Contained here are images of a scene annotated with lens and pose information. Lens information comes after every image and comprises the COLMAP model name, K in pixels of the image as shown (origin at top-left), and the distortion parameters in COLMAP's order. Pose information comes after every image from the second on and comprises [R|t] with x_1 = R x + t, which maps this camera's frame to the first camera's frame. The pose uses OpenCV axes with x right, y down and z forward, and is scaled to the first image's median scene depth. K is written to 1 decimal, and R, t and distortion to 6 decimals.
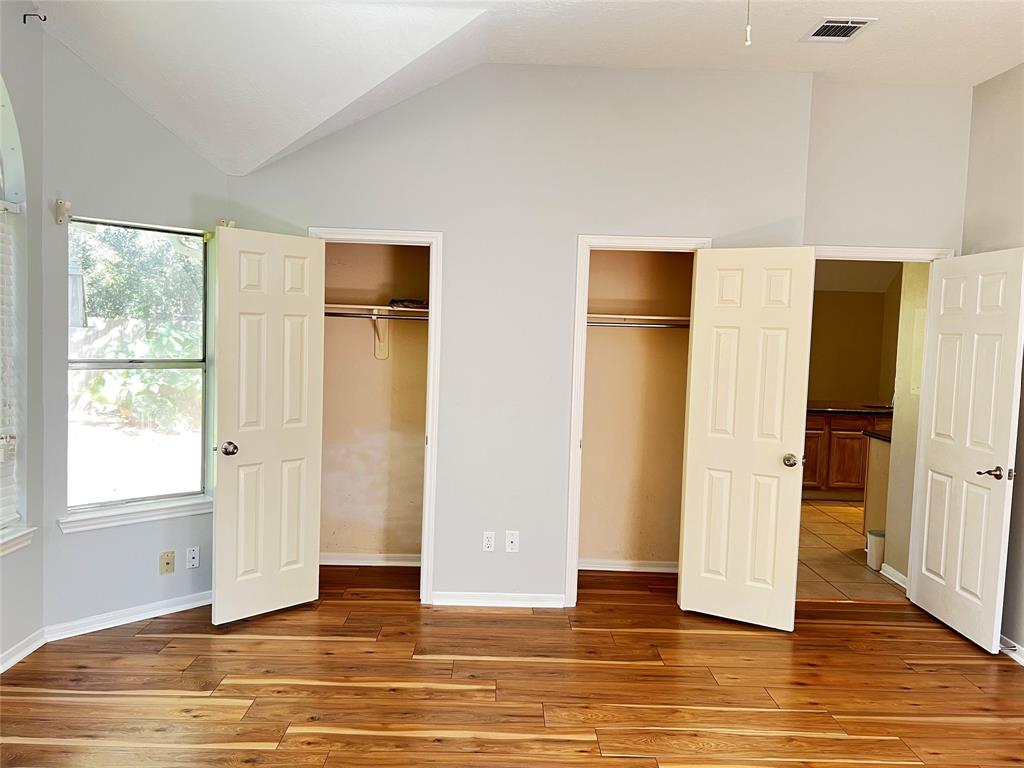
lens RADIAL K [[771.9, 0, 512.0], [0, 771.9, 384.0], [0, 0, 1]] dist [0.054458, -0.069172]
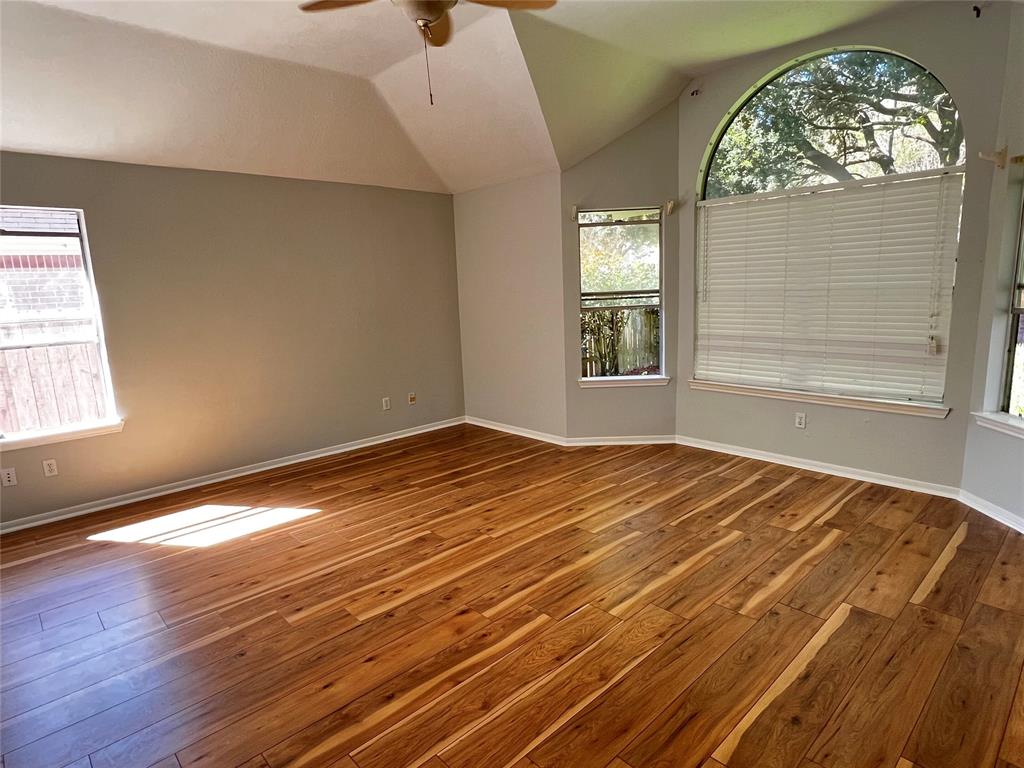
lens RADIAL K [[576.4, 0, 511.3], [0, 576.4, 386.2], [0, 0, 1]] dist [-0.000610, -0.000344]
pose [[-0.737923, 0.115928, -0.664853, 0.681113], [-0.029806, 0.978577, 0.203713, -0.040175], [0.674226, 0.170141, -0.718659, 1.331207]]
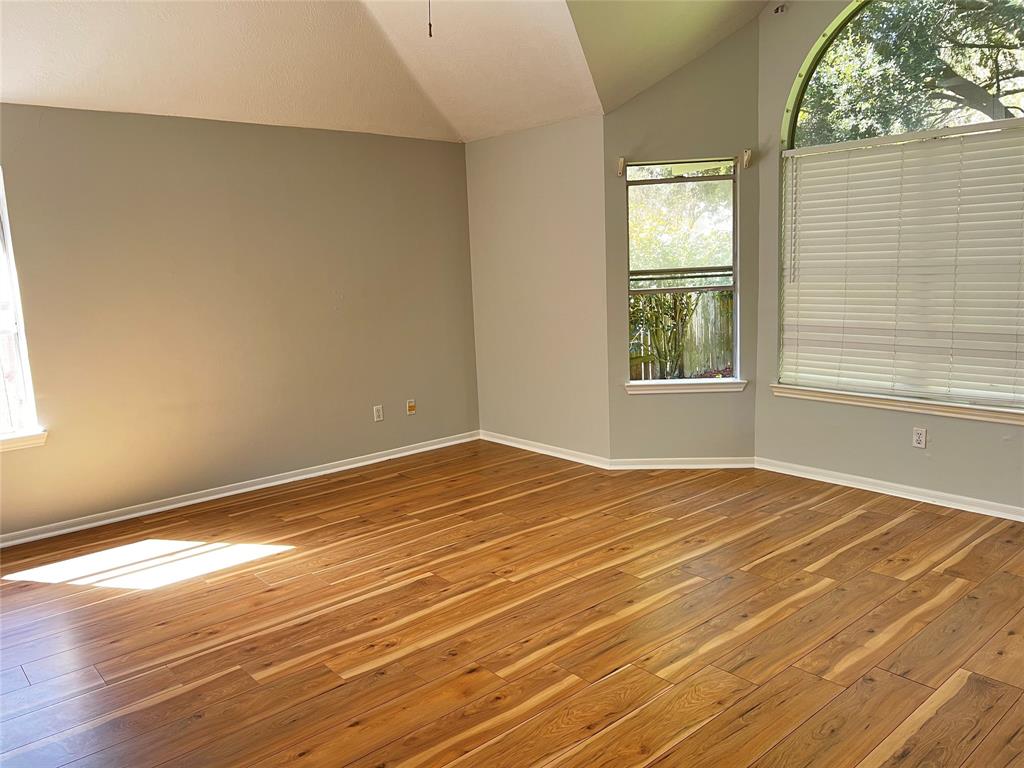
lens RADIAL K [[771.9, 0, 512.0], [0, 771.9, 384.0], [0, 0, 1]] dist [0.054458, -0.069172]
pose [[-0.764951, 0.101913, -0.635975, 0.715537], [-0.027525, 0.981328, 0.190362, -0.044060], [0.643500, 0.163123, -0.747863, 1.384442]]
